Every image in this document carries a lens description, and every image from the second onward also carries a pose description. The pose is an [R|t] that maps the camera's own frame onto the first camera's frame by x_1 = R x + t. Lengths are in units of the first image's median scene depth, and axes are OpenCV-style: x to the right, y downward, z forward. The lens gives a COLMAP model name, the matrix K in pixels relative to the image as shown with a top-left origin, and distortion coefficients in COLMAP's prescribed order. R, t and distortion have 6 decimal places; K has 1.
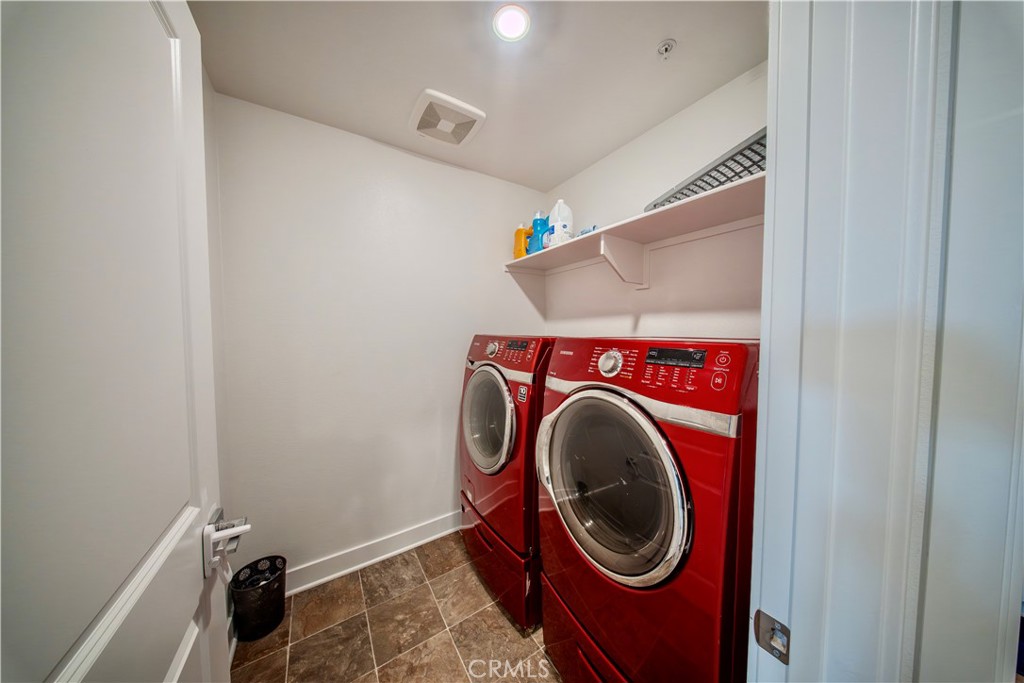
lens RADIAL K [[298.0, 0, 514.5], [0, 298.0, 341.6], [0, 0, 1]] dist [-0.004394, -0.000106]
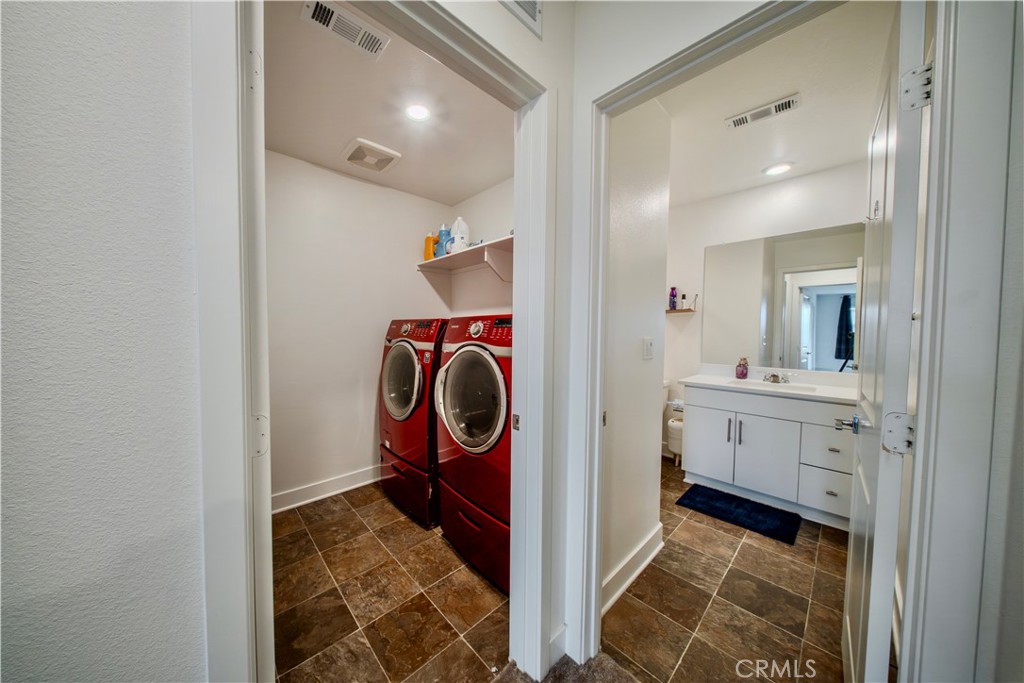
lens RADIAL K [[319.7, 0, 476.7], [0, 319.7, 341.7], [0, 0, 1]] dist [-0.000063, -0.000028]
pose [[0.990832, 0.002680, 0.135075, 0.048185], [-0.001934, 0.999982, -0.005655, 0.092988], [-0.135088, 0.005341, 0.990819, -0.474187]]
